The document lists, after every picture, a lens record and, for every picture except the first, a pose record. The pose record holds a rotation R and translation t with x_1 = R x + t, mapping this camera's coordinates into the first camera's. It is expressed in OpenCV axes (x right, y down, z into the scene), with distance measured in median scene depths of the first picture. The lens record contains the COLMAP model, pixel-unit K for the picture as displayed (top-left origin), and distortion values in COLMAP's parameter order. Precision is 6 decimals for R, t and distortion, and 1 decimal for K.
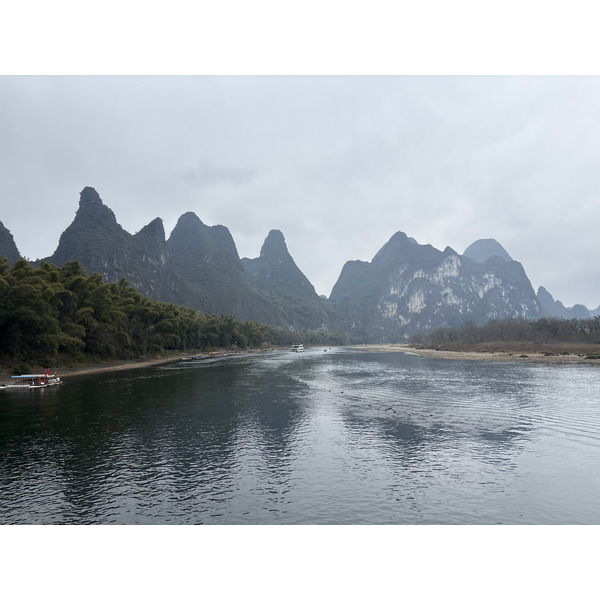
lens RADIAL K [[447.6, 0, 300.0], [0, 447.6, 300.0], [0, 0, 1]] dist [0.092173, -0.128777]
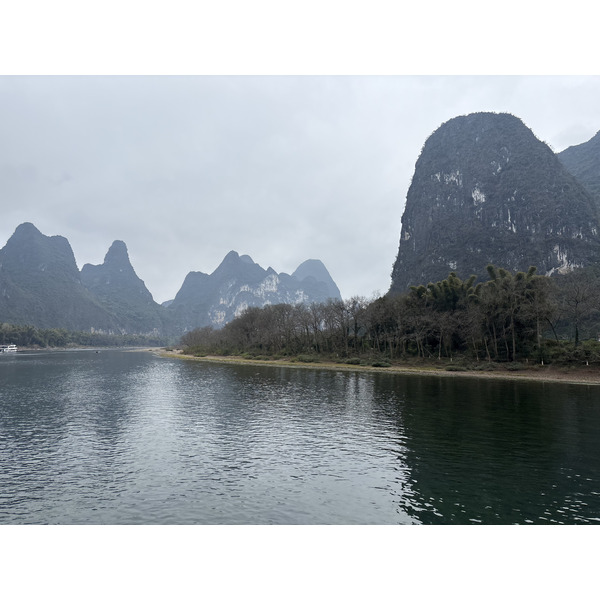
lens RADIAL K [[447.6, 0, 300.0], [0, 447.6, 300.0], [0, 0, 1]] dist [0.092173, -0.128777]
pose [[0.960873, 0.041848, 0.273810, 0.089491], [-0.040671, 0.999123, -0.009976, -0.022556], [-0.273987, -0.001551, 0.961732, -0.227218]]
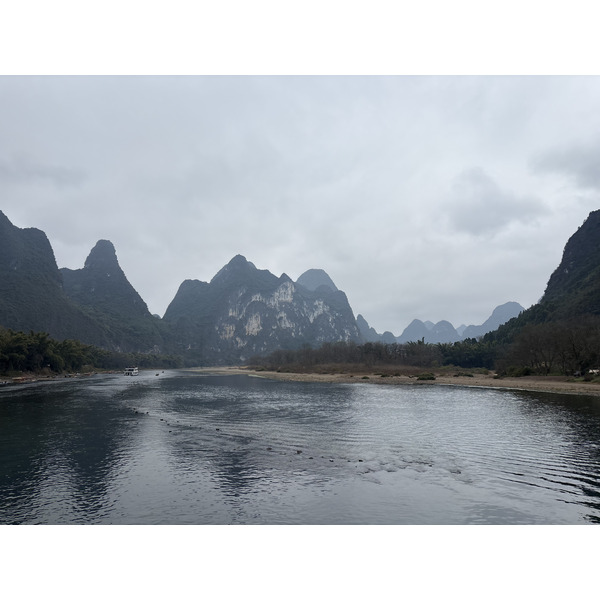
lens RADIAL K [[447.6, 0, 300.0], [0, 447.6, 300.0], [0, 0, 1]] dist [0.092173, -0.128777]
pose [[0.934471, 0.052529, 0.352143, -0.003405], [-0.035236, 0.997845, -0.055345, 0.001380], [-0.354292, 0.039310, 0.934308, 0.013590]]
